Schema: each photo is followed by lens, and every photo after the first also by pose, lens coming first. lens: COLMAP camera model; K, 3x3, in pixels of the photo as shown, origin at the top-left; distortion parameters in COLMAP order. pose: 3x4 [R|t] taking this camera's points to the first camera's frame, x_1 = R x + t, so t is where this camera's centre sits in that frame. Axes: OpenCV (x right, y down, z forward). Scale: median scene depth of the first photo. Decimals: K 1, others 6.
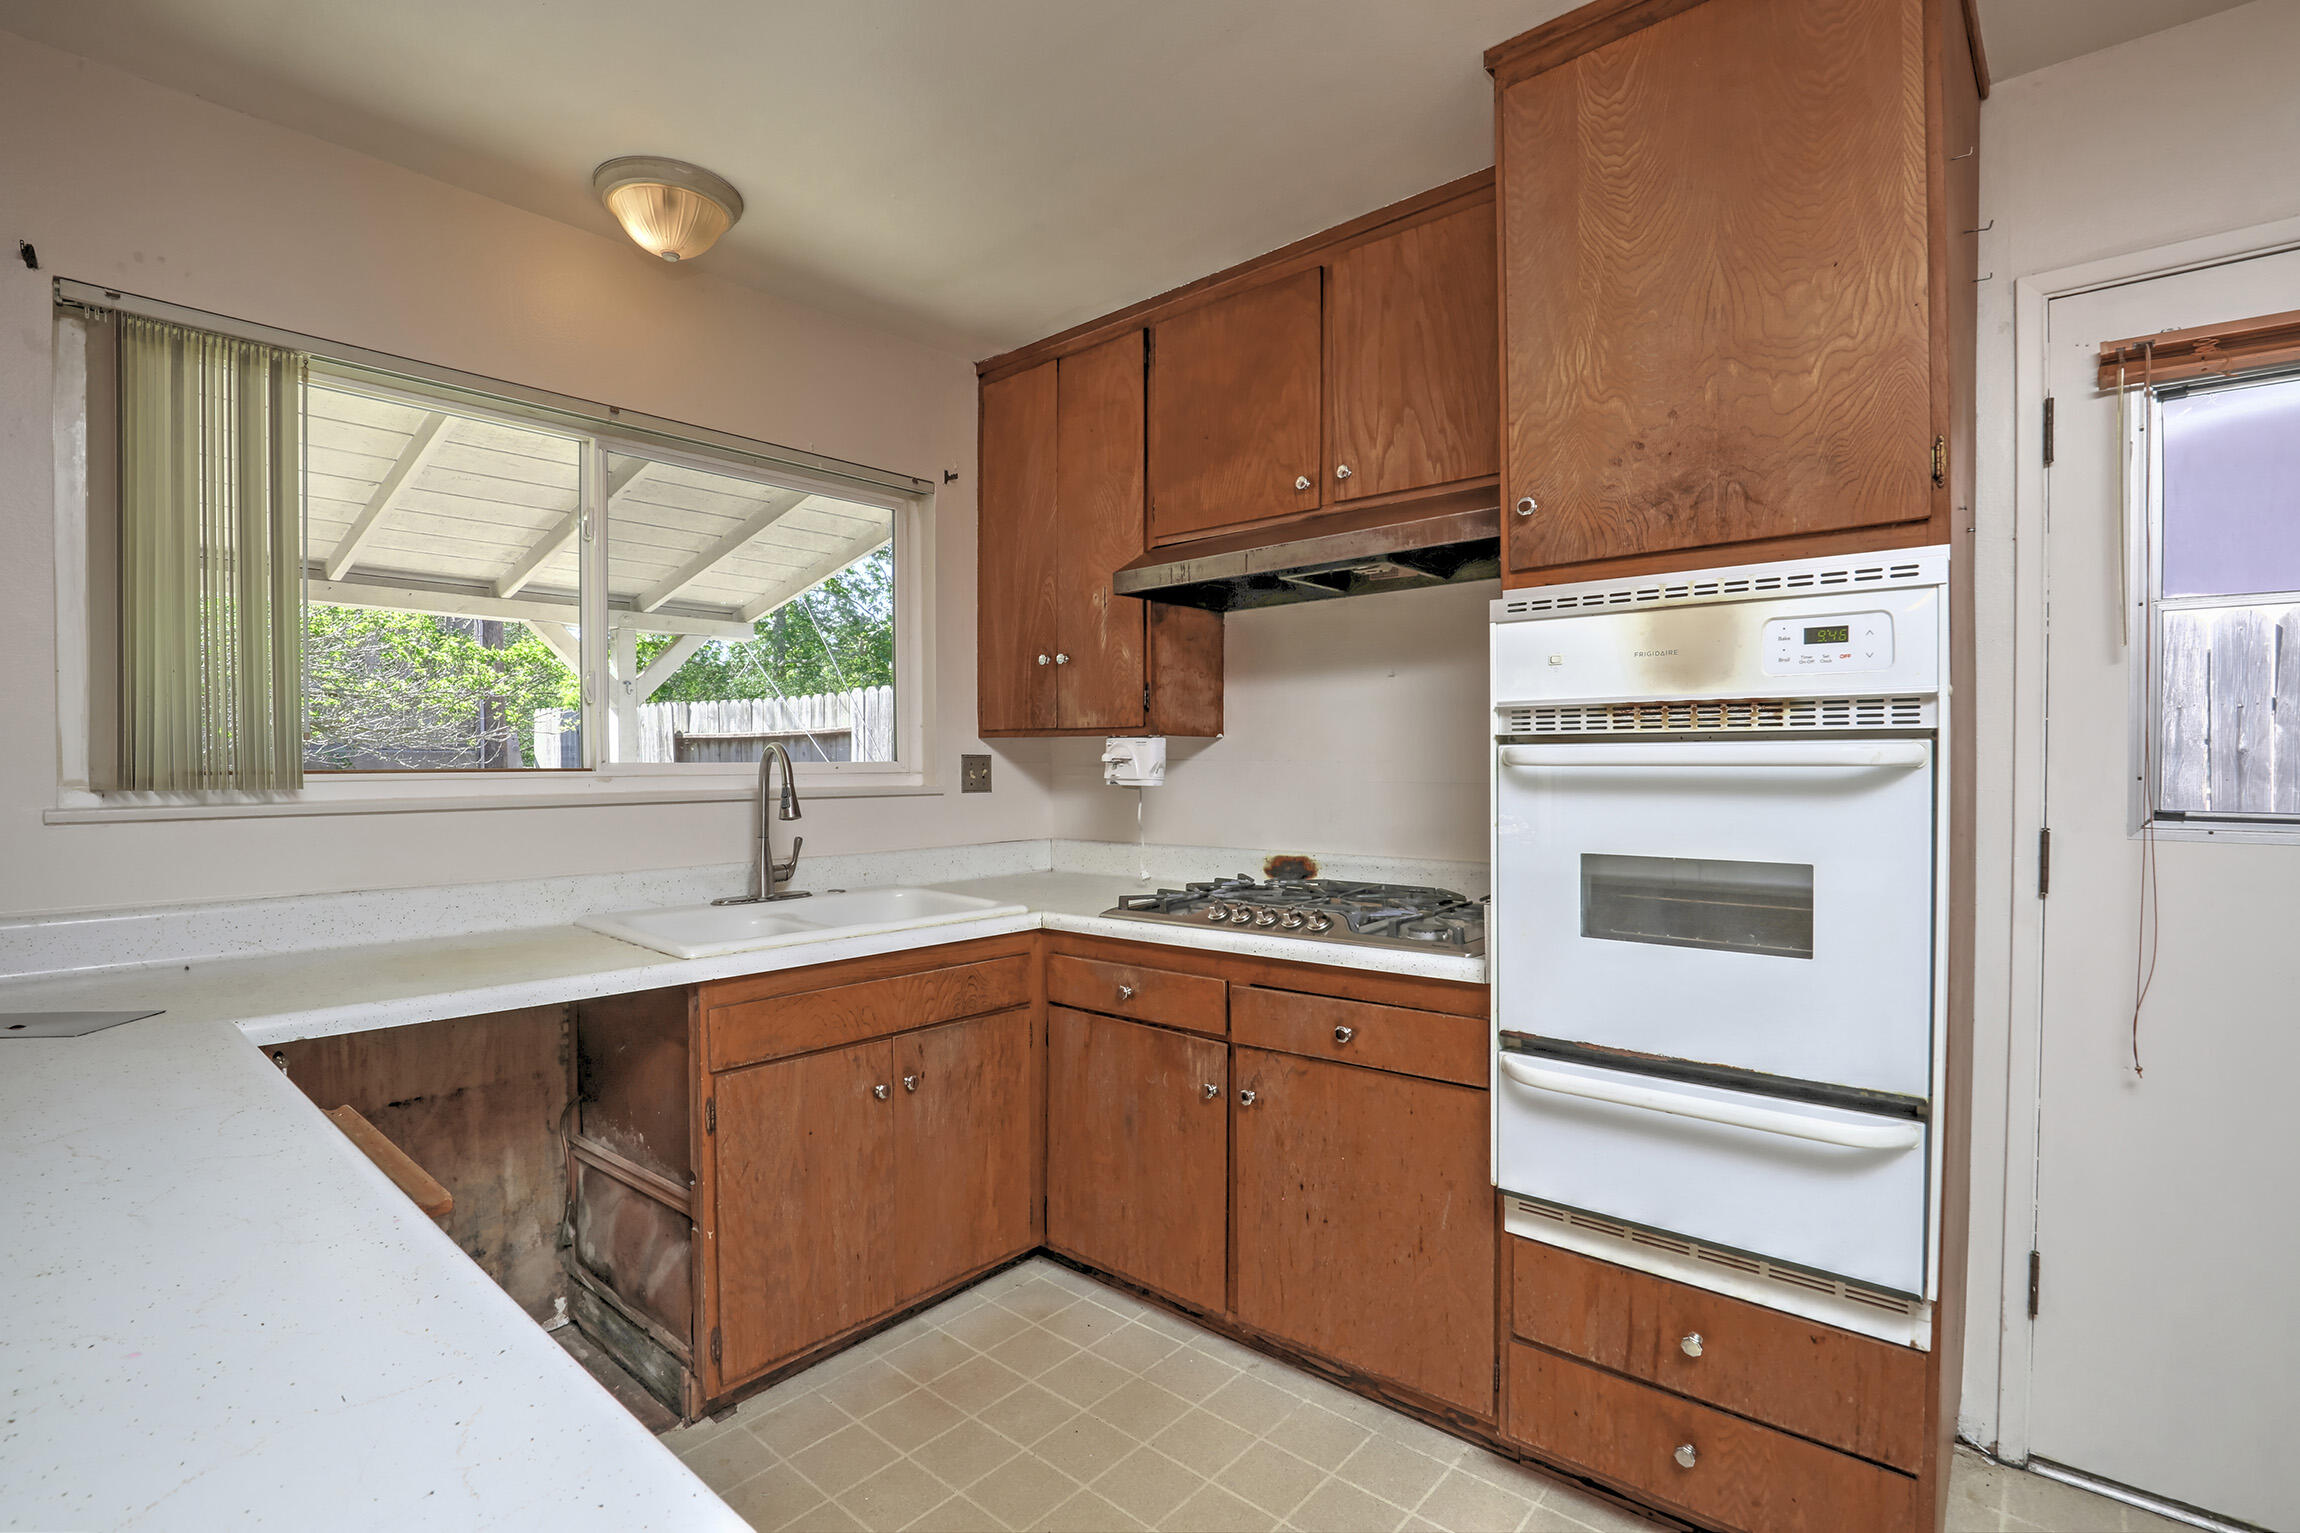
lens RADIAL K [[1062.3, 0, 1161.9], [0, 1062.3, 768.4], [0, 0, 1]] dist [-0.030433, 0.004680]
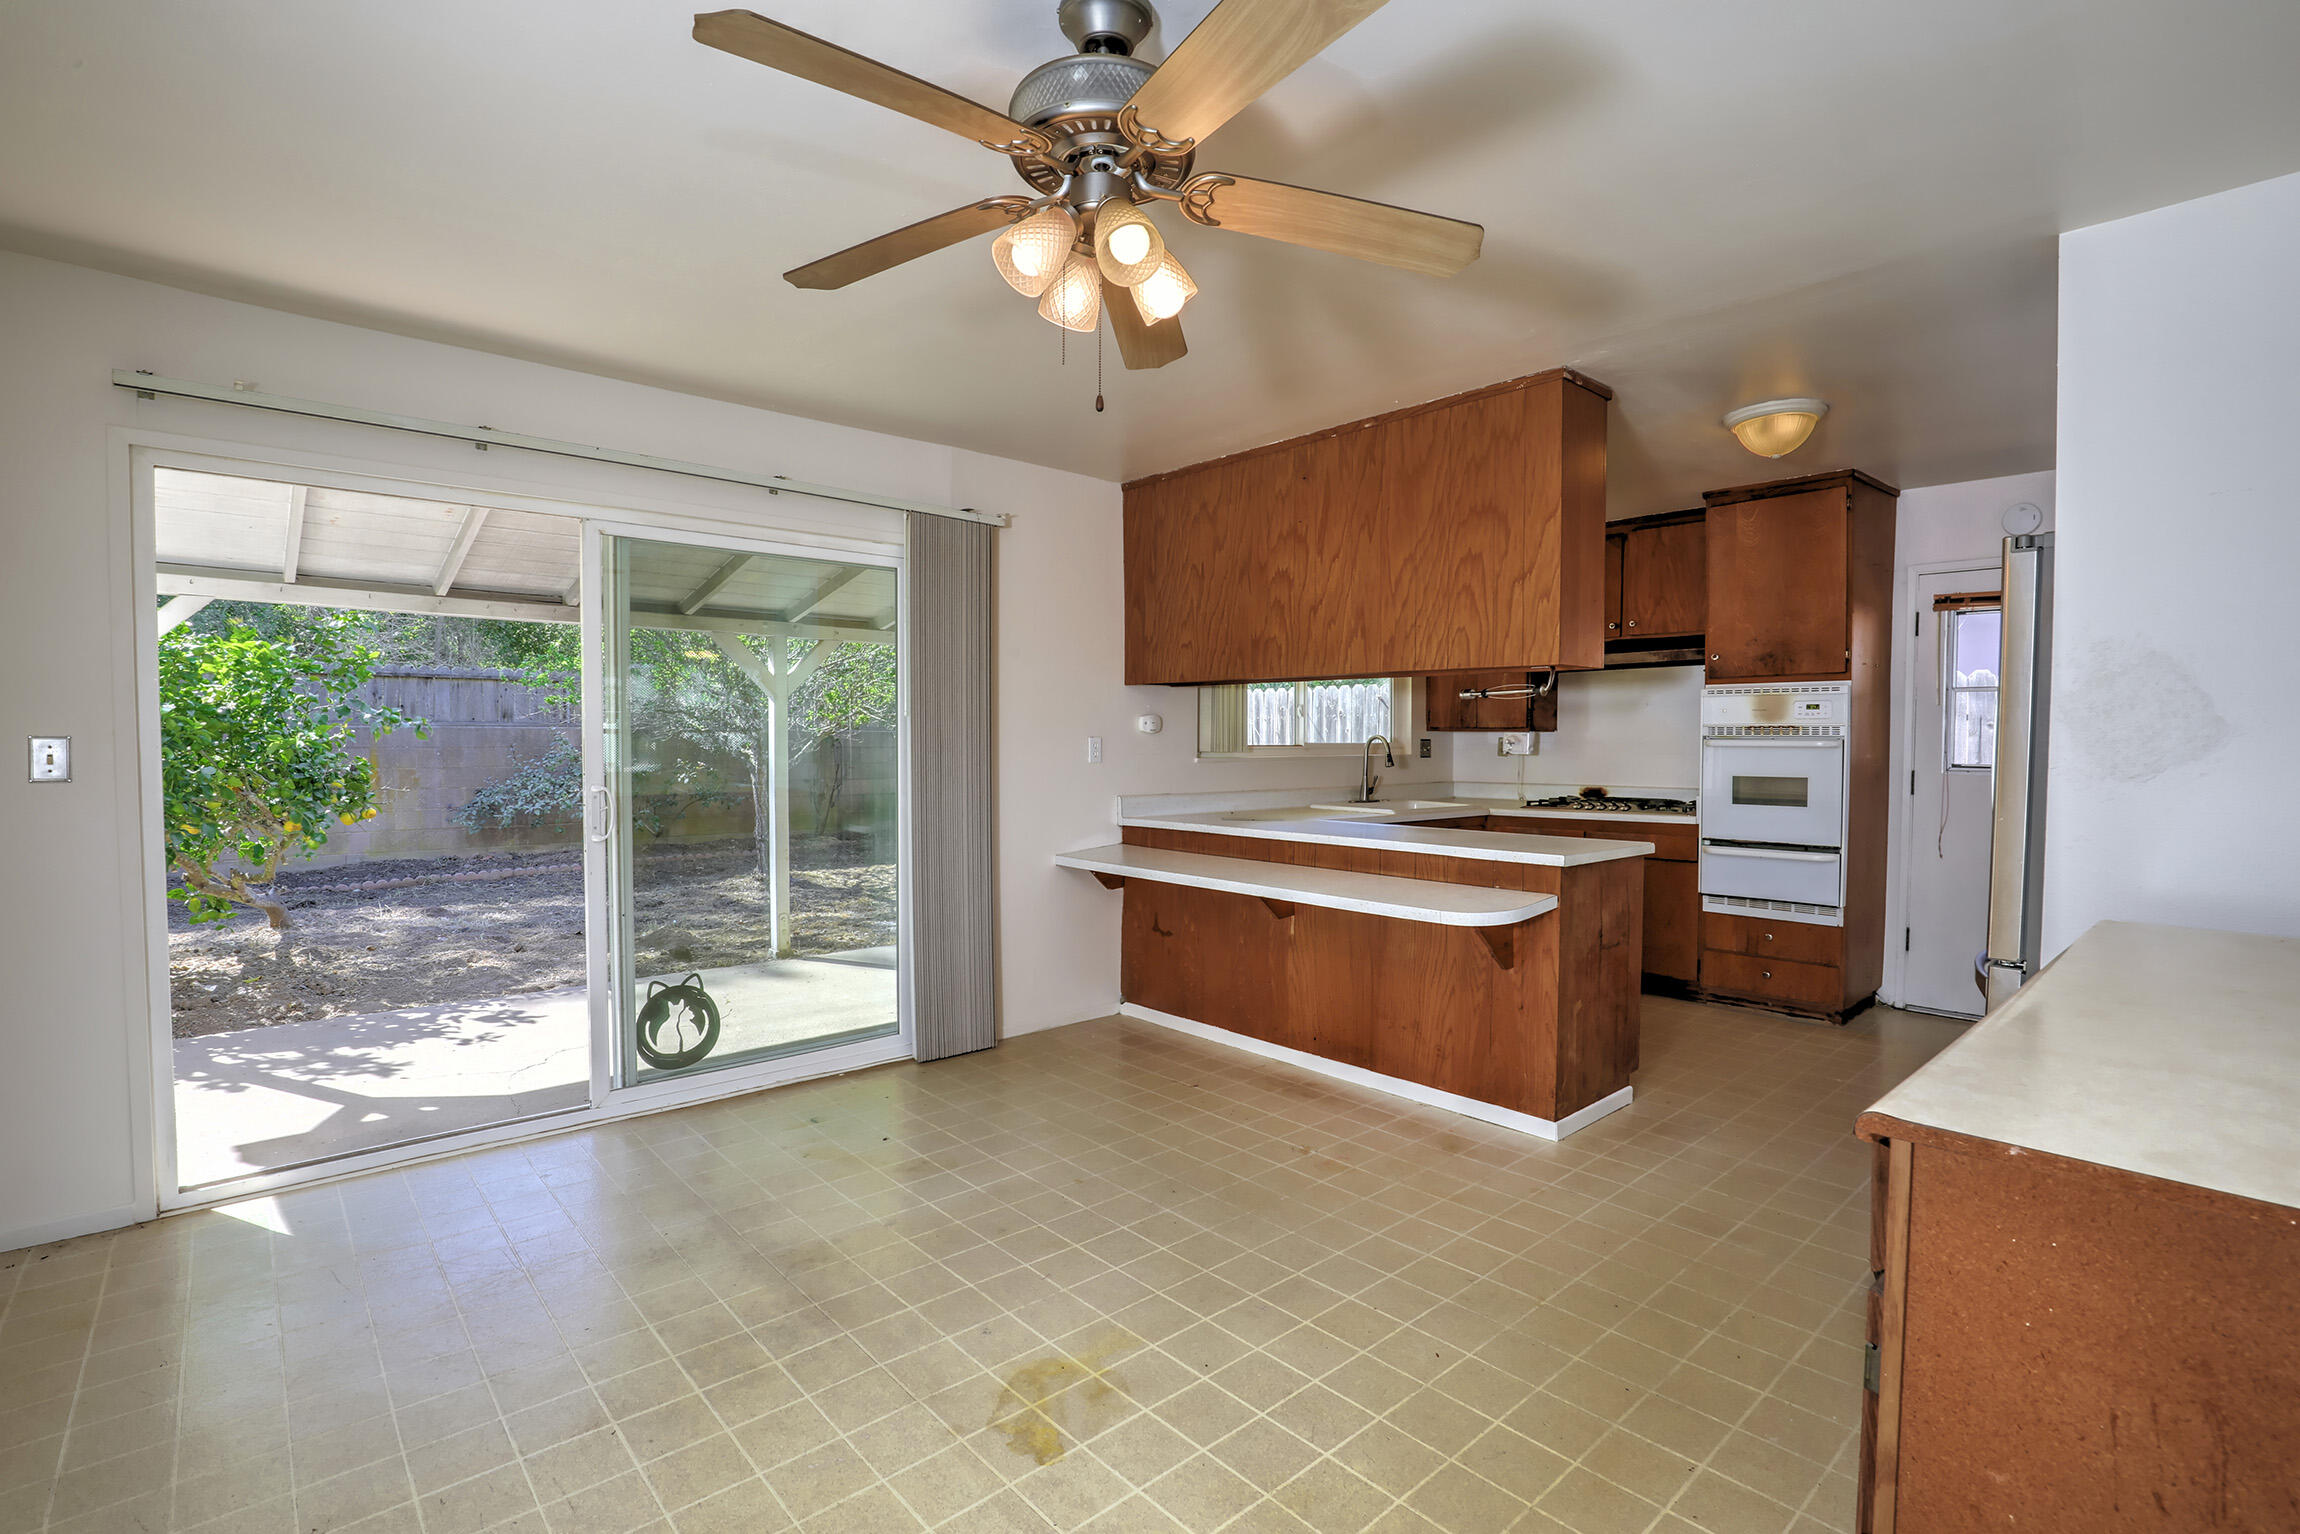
lens RADIAL K [[1062.3, 0, 1161.9], [0, 1062.3, 768.9], [0, 0, 1]] dist [-0.030433, 0.004680]
pose [[0.989581, 0.004782, -0.143900, -0.752177], [-0.001459, 0.999730, 0.023188, -0.007332], [0.143972, -0.022737, 0.989320, -2.126023]]
